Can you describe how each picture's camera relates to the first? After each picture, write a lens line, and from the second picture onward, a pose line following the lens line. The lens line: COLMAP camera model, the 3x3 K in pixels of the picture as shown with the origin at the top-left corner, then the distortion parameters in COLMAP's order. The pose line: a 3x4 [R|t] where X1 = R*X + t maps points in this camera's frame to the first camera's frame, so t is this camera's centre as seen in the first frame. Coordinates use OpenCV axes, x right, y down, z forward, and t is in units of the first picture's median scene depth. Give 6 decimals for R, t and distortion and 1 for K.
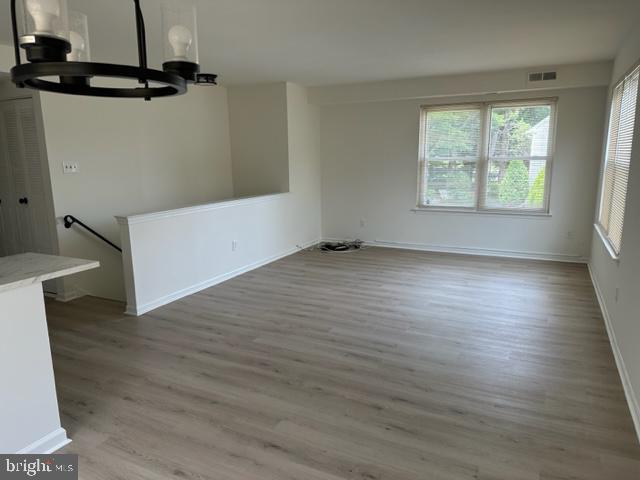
lens RADIAL K [[452.9, 0, 320.0], [0, 452.9, 240.0], [0, 0, 1]] dist [0.089482, -0.107968]
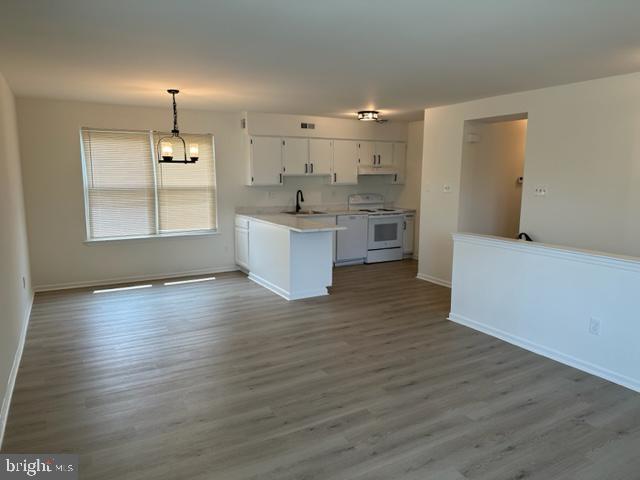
lens RADIAL K [[452.9, 0, 320.0], [0, 452.9, 240.0], [0, 0, 1]] dist [0.089482, -0.107968]
pose [[-0.566513, 0.128234, -0.814014, 0.625999], [-0.150841, 0.954991, 0.255420, -0.243741], [0.810130, 0.267485, -0.521672, 1.182215]]
